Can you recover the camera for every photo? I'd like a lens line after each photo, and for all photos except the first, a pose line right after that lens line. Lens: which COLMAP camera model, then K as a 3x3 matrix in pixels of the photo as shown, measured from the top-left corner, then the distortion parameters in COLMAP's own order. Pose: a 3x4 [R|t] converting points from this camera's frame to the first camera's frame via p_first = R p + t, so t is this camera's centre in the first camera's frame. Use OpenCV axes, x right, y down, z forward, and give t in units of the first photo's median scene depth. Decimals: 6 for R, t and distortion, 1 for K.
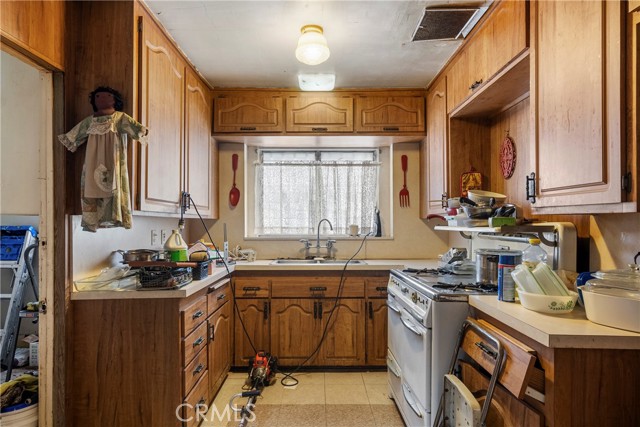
lens RADIAL K [[366.3, 0, 320.5], [0, 366.3, 217.6], [0, 0, 1]] dist [0.001859, 0.000899]
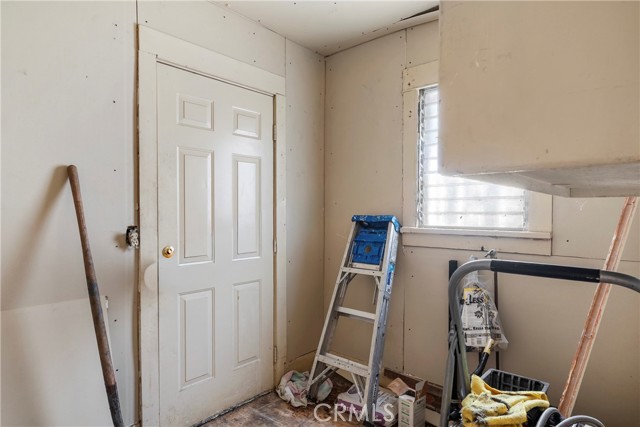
lens RADIAL K [[366.3, 0, 320.9], [0, 366.3, 214.0], [0, 0, 1]] dist [0.001859, 0.000899]
pose [[0.742348, 0.008319, -0.669963, -0.442991], [0.005119, 0.999823, 0.018088, 0.006140], [0.669995, -0.016857, 0.742174, 0.411268]]
